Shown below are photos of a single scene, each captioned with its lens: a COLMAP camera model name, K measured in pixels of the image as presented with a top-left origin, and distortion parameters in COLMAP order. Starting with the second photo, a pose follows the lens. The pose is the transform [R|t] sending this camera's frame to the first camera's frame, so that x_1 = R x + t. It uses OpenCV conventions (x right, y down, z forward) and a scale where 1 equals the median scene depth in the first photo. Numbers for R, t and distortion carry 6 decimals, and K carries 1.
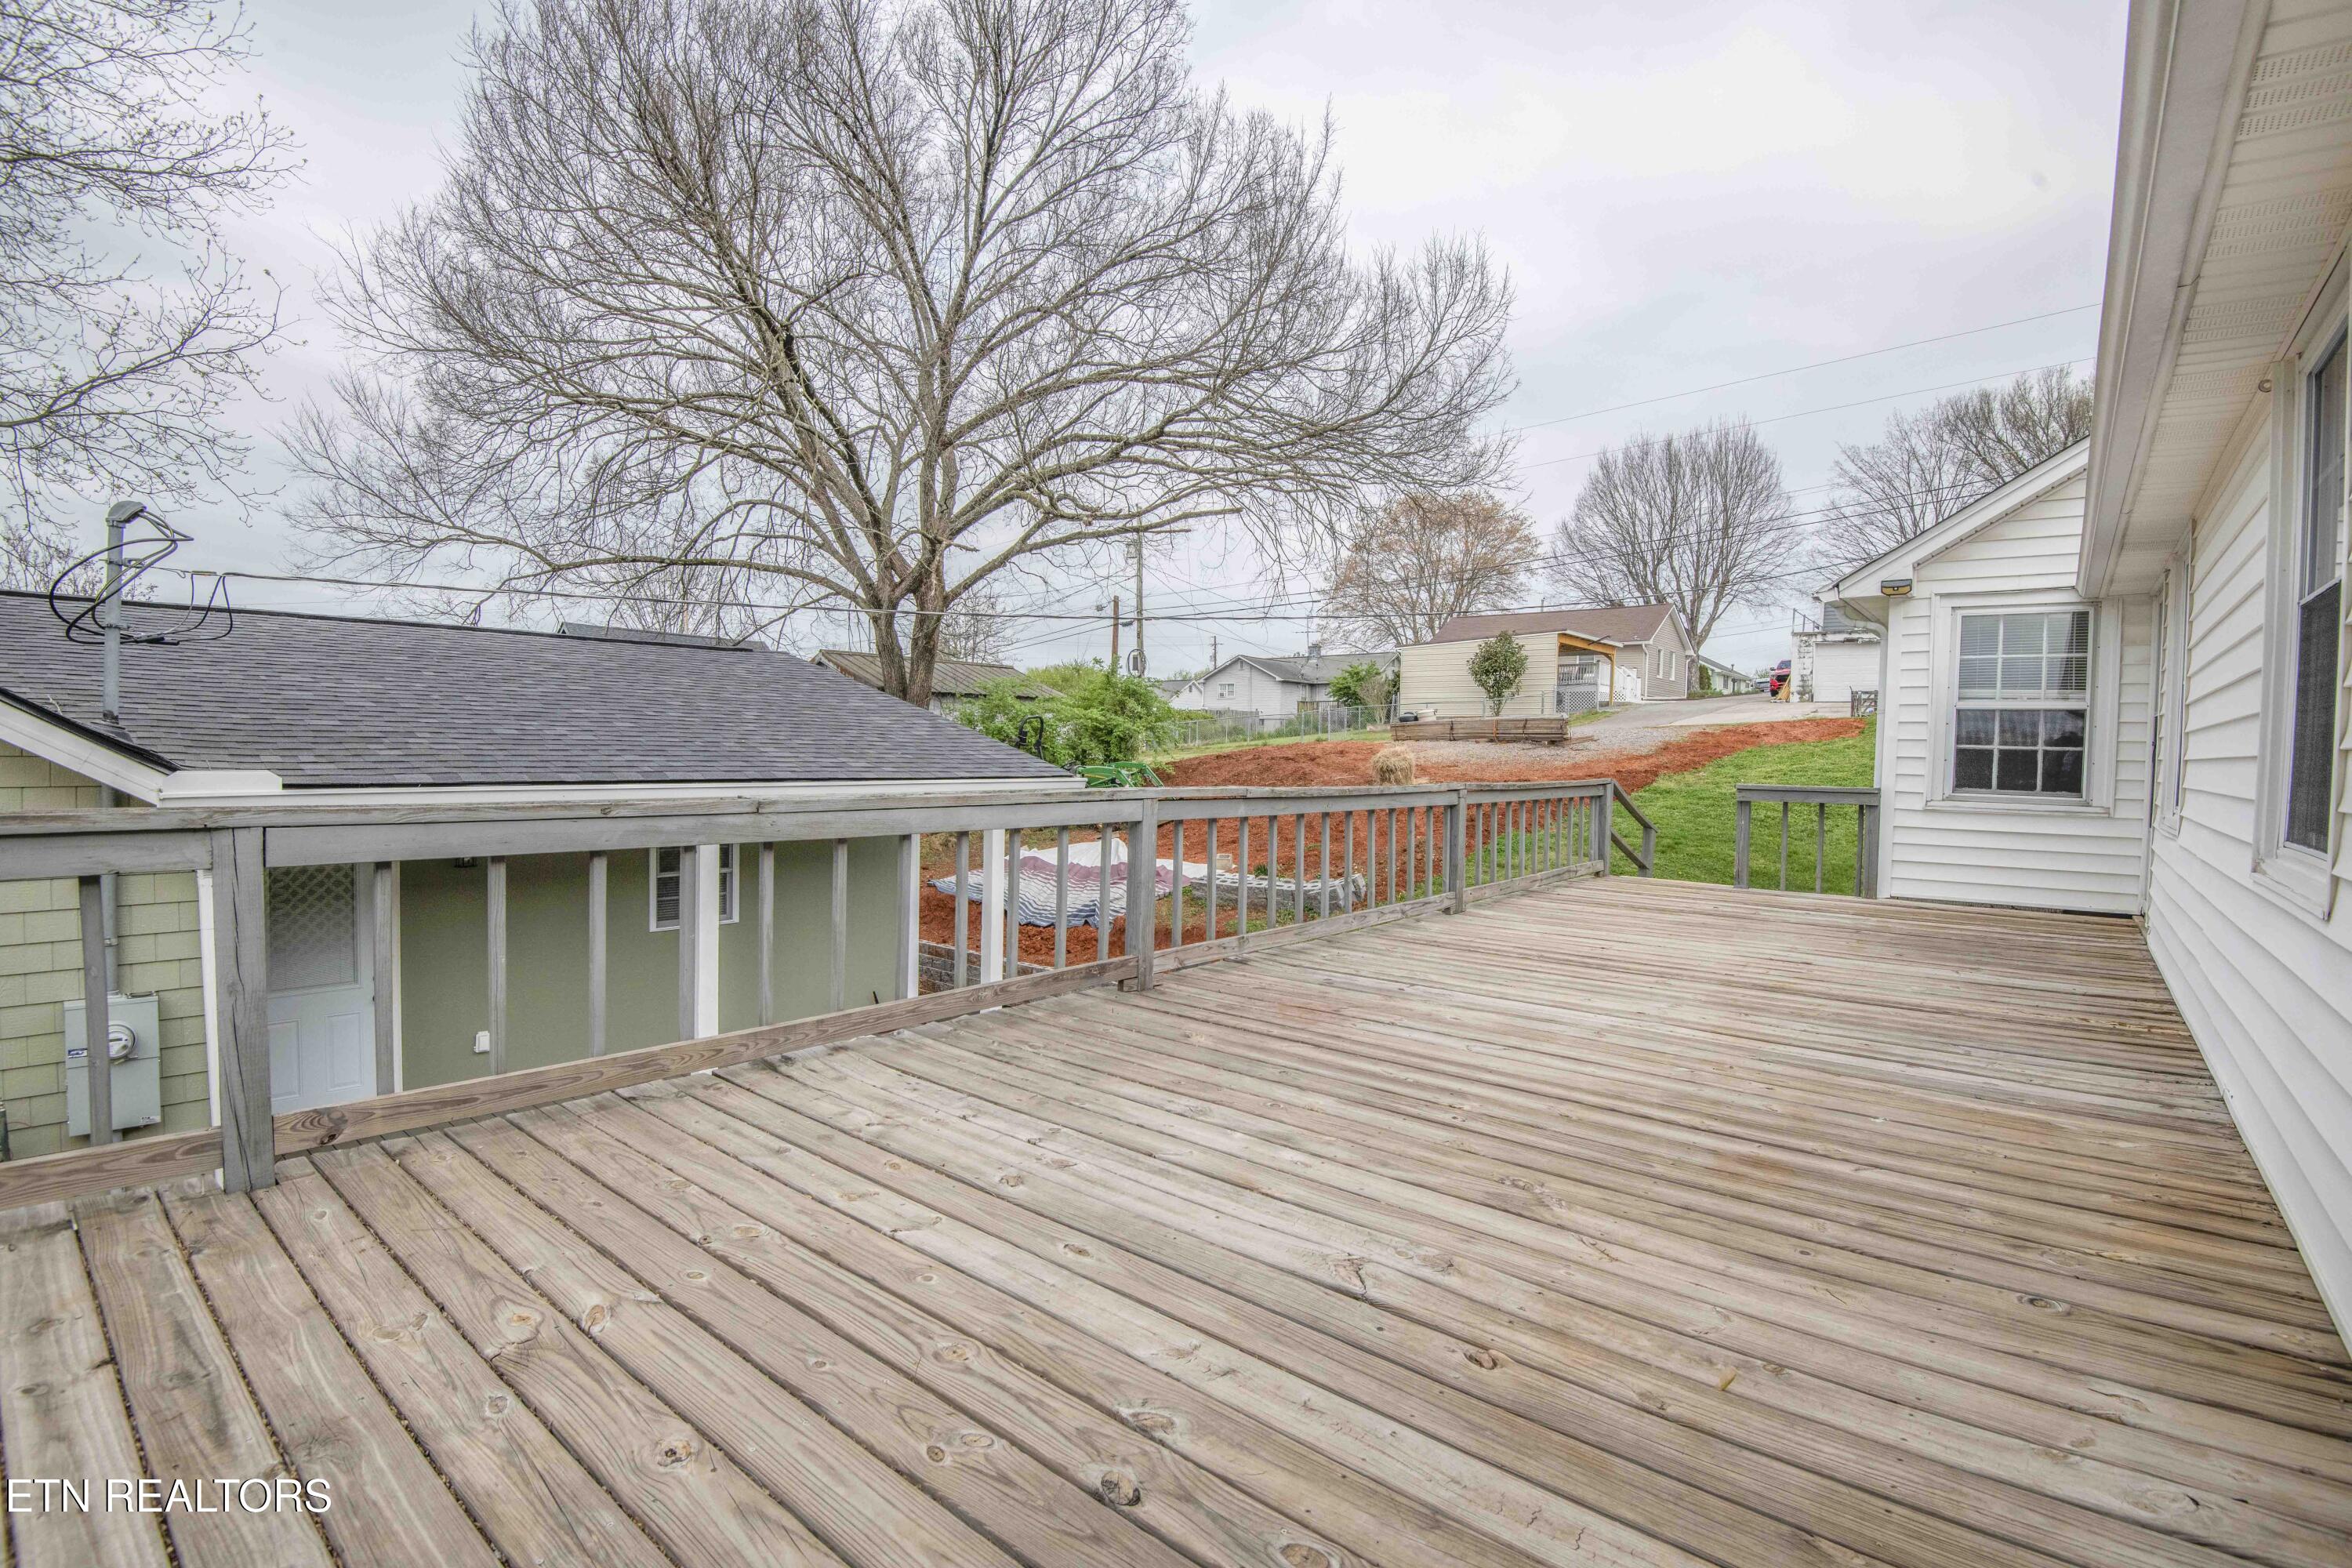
lens RADIAL K [[1086.4, 0, 1186.2], [0, 1086.4, 777.7], [0, 0, 1]] dist [-0.000979, -0.028470]
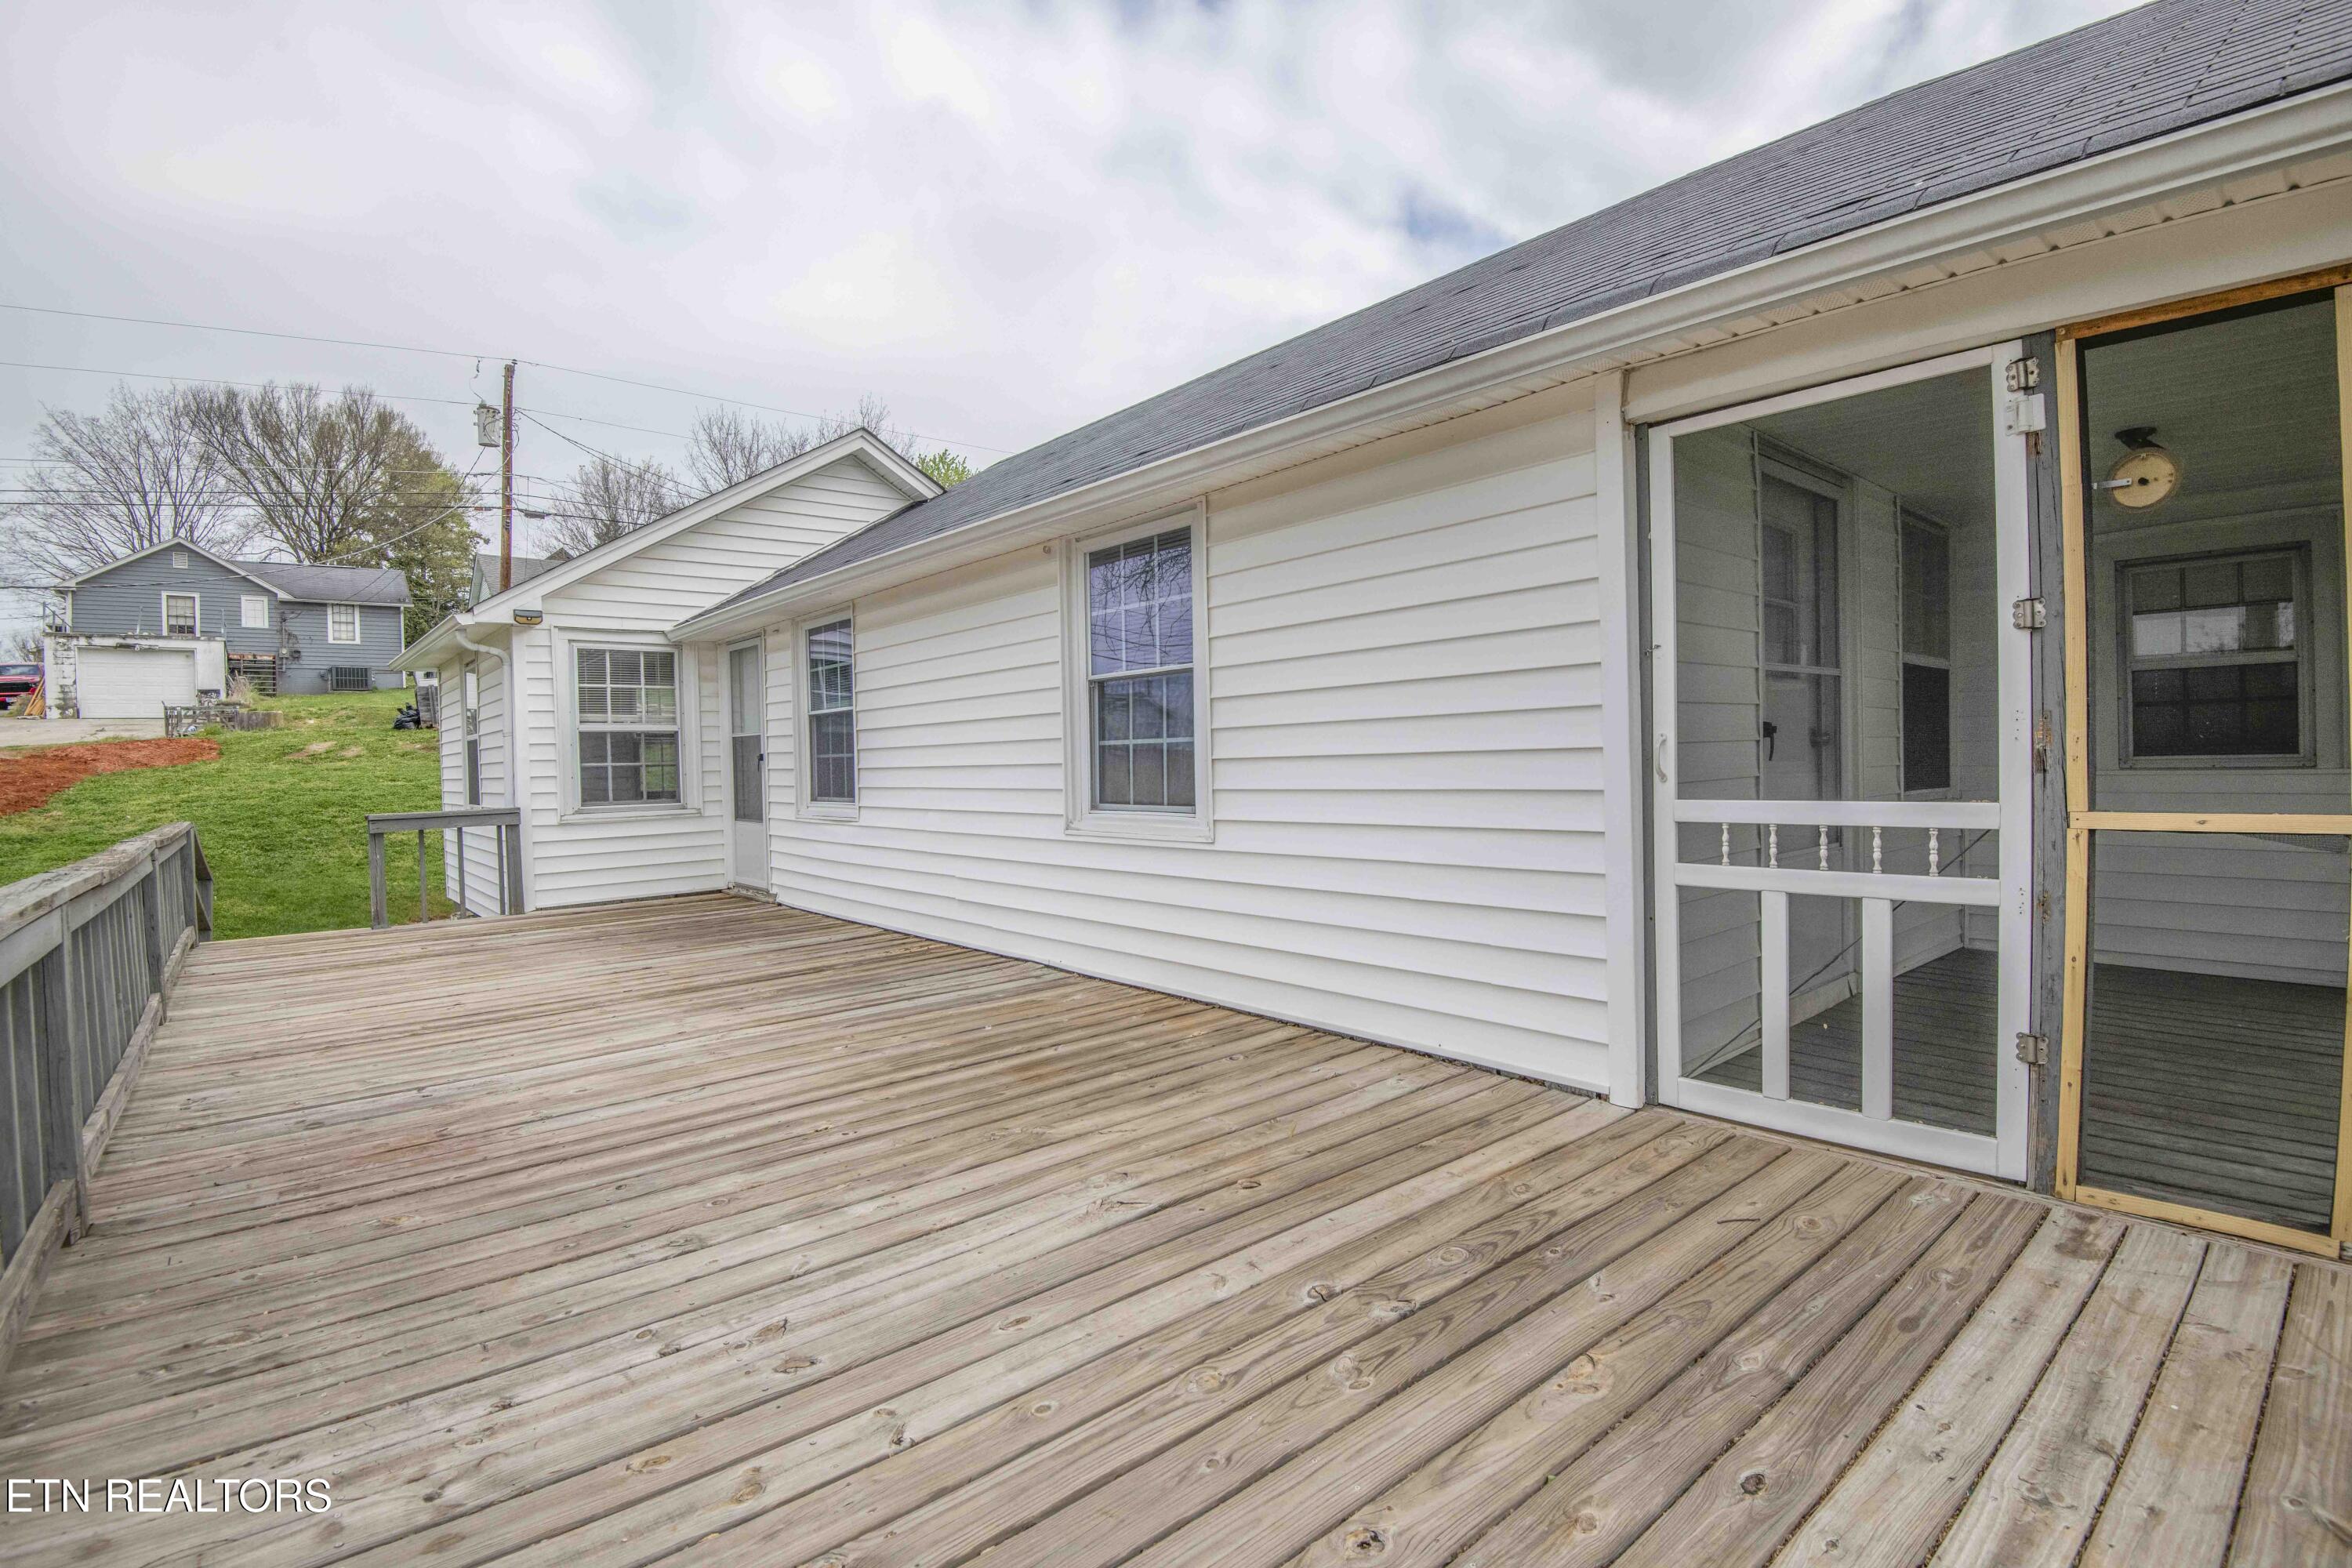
lens RADIAL K [[1086.4, 0, 1186.2], [0, 1086.4, 777.7], [0, 0, 1]] dist [-0.000979, -0.028470]
pose [[0.173318, -0.044346, 0.983867, -0.672163], [0.058211, 0.997701, 0.034715, -0.043921], [-0.983144, 0.051255, 0.175501, 0.451363]]
